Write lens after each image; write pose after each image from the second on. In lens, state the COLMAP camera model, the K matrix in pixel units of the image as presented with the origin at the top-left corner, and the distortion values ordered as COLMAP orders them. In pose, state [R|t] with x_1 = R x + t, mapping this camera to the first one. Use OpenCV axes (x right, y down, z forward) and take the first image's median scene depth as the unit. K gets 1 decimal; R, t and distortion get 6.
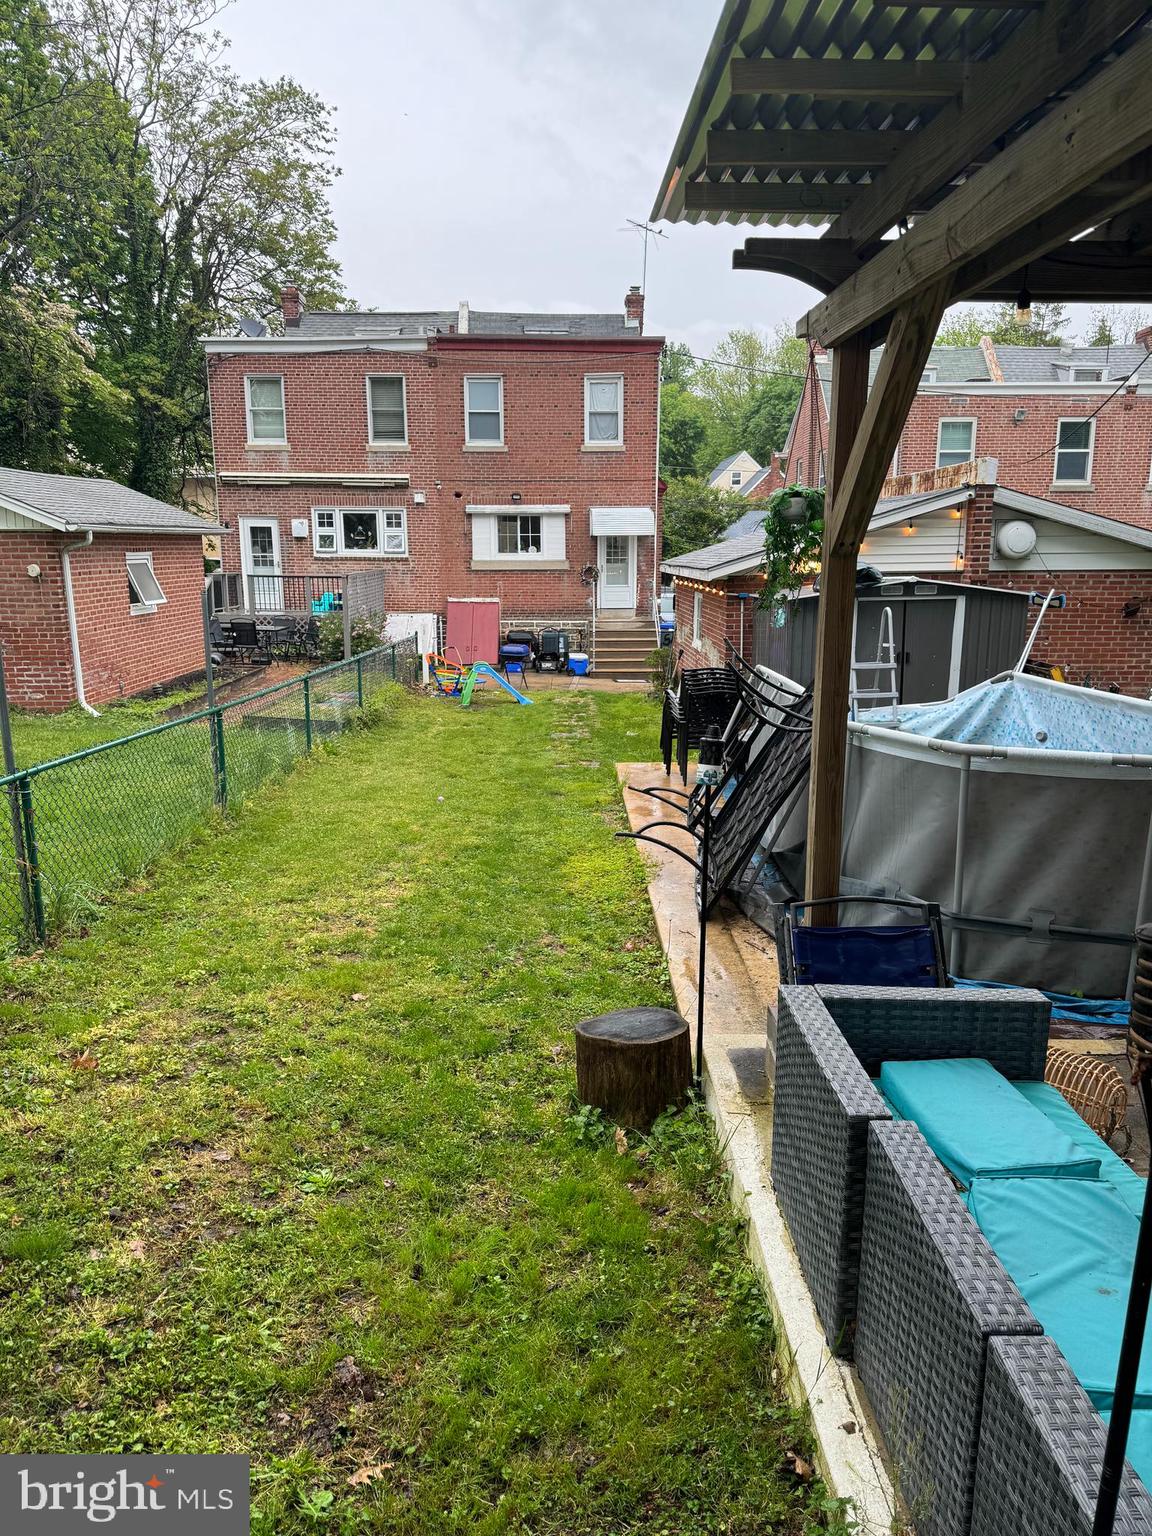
lens RADIAL K [[1079.3, 0, 574.6], [0, 1079.3, 774.1], [0, 0, 1]] dist [0.067285, -0.011332]
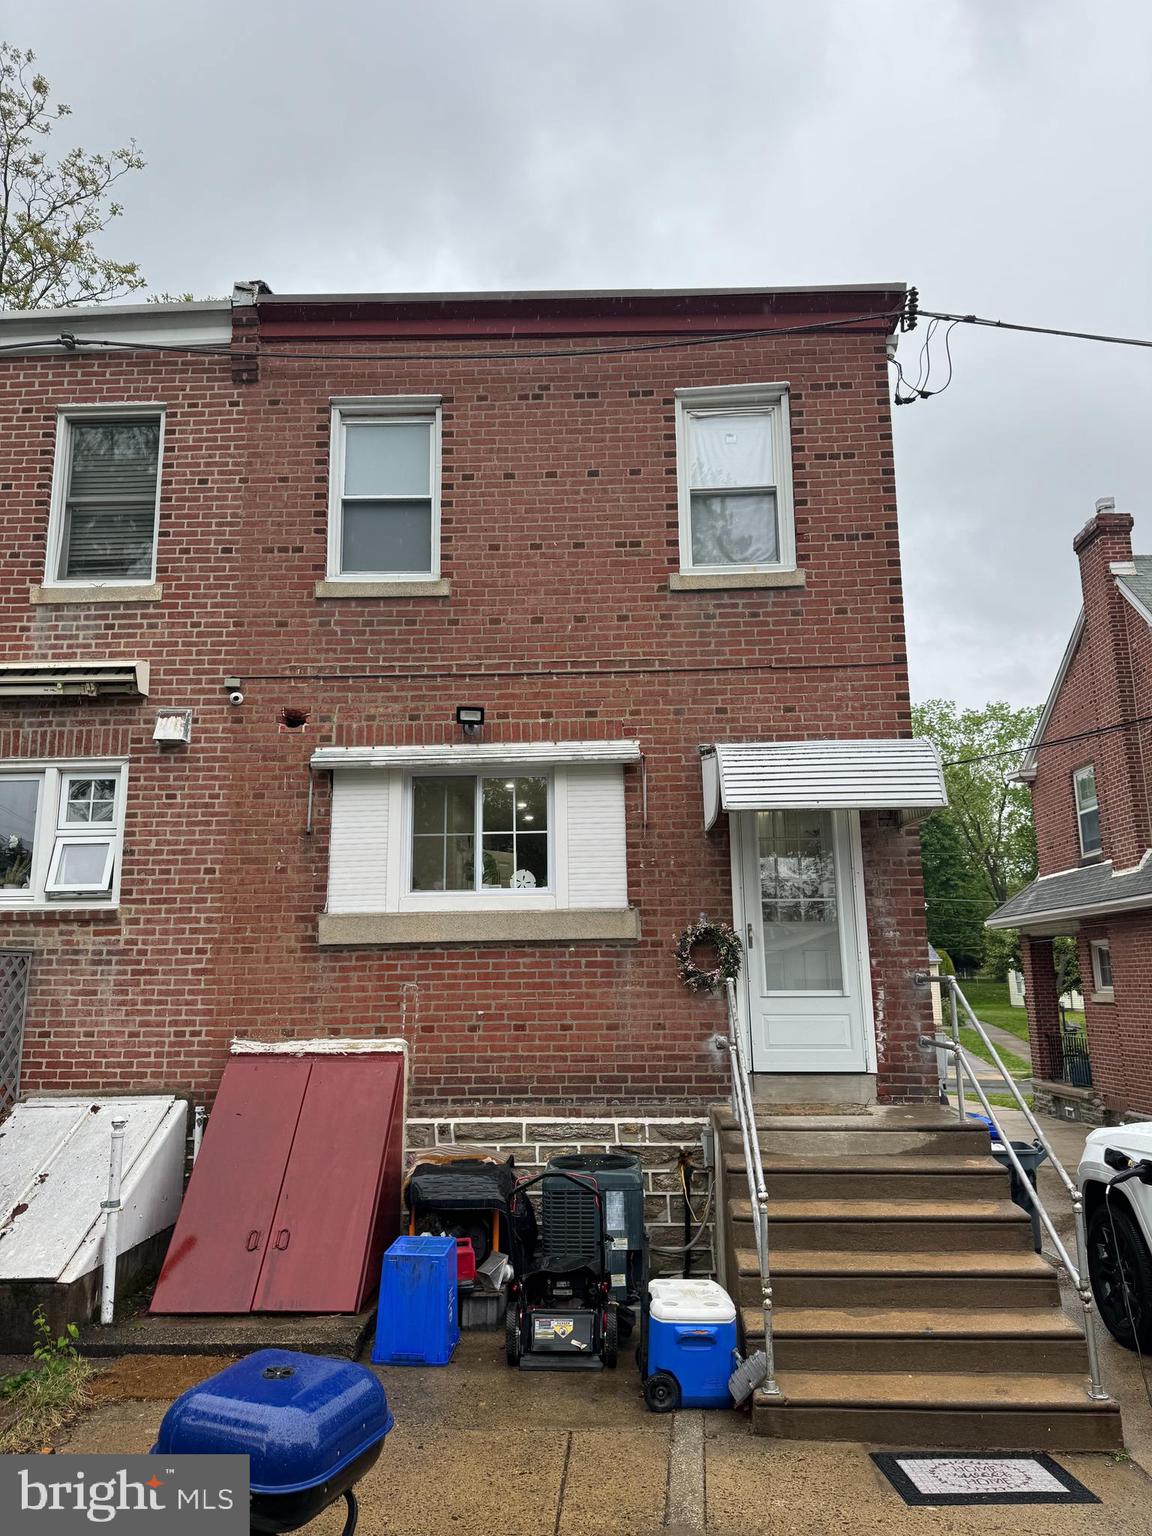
lens RADIAL K [[1079.3, 0, 573.0], [0, 1079.3, 771.4], [0, 0, 1]] dist [0.067285, -0.011332]
pose [[0.998201, -0.020385, -0.056385, -0.005833], [-0.004404, 0.912958, -0.408030, -0.110152], [0.059795, 0.407544, 0.911226, 0.712121]]
